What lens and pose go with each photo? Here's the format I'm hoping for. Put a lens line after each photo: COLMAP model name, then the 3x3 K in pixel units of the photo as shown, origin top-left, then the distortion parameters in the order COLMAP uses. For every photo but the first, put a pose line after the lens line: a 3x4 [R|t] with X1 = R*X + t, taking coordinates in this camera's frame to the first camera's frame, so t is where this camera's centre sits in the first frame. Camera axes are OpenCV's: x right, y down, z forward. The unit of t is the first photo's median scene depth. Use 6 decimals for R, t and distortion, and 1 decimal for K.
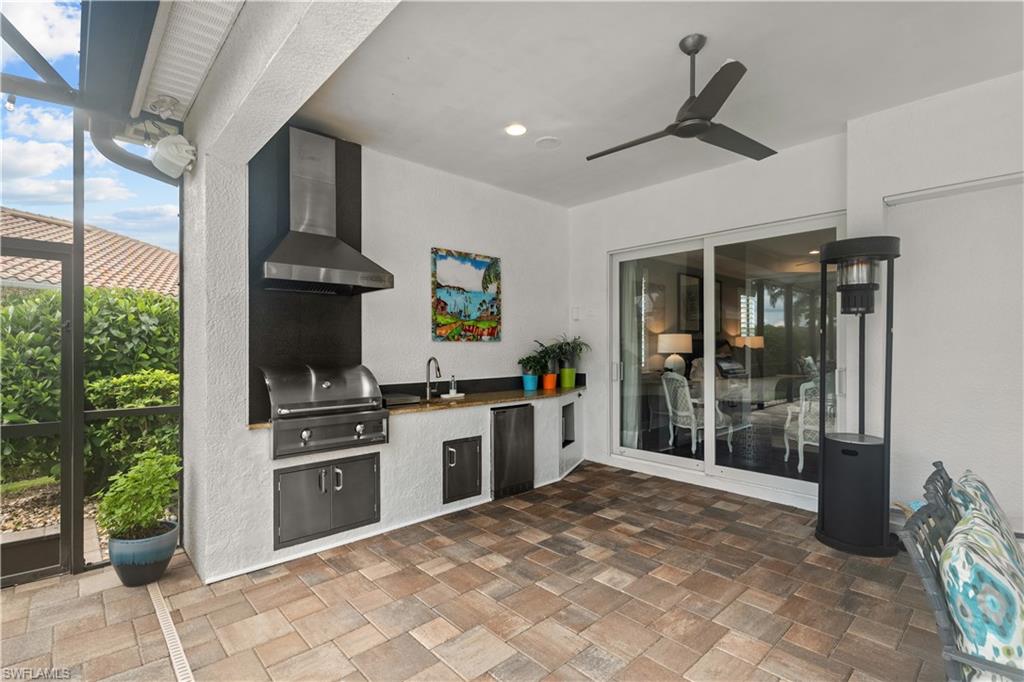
lens RADIAL K [[480.2, 0, 513.8], [0, 480.2, 345.5], [0, 0, 1]] dist [0.005870, -0.000919]
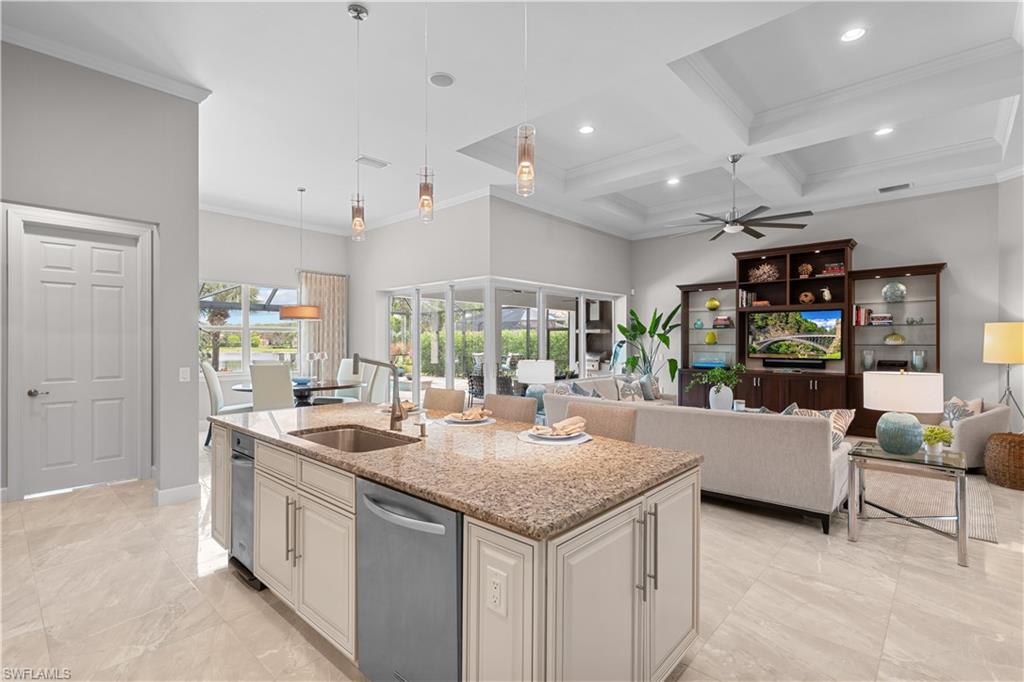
lens RADIAL K [[480.2, 0, 514.7], [0, 480.2, 341.8], [0, 0, 1]] dist [0.005870, -0.000919]
pose [[0.088177, 0.006250, -0.996085, 2.864145], [0.002716, 0.999975, 0.006515, -0.055640], [0.996101, -0.003280, 0.088158, -0.055691]]
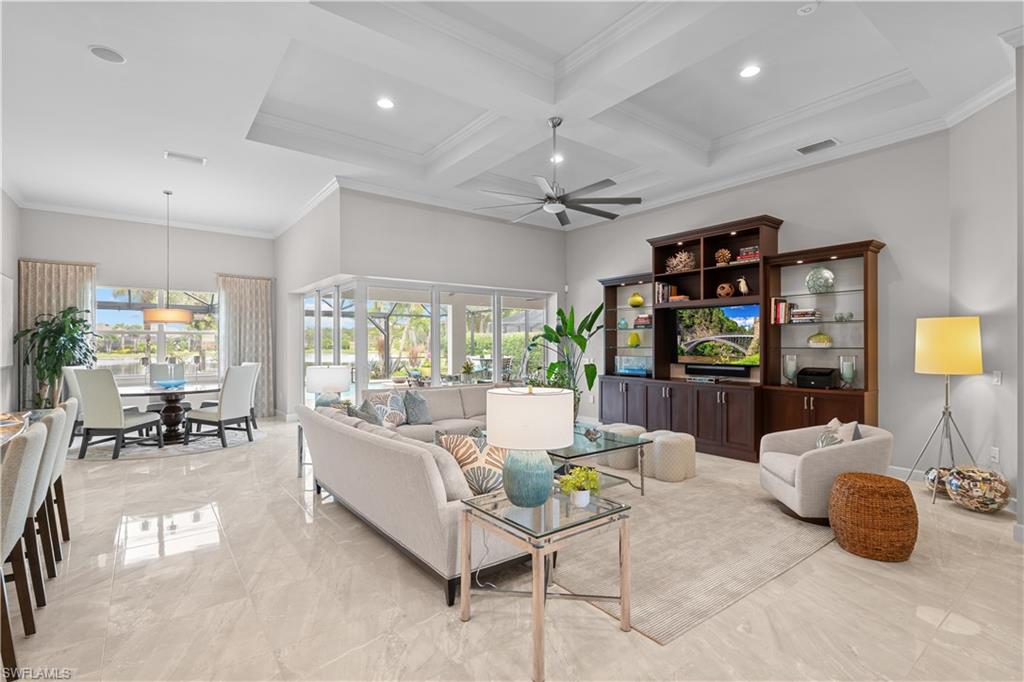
lens RADIAL K [[480.2, 0, 515.7], [0, 480.2, 344.6], [0, 0, 1]] dist [0.005870, -0.000919]
pose [[-0.089029, 0.009022, -0.995988, 2.709816], [0.006757, 0.999941, 0.008453, -0.056325], [0.996006, -0.005977, -0.089085, 0.608547]]
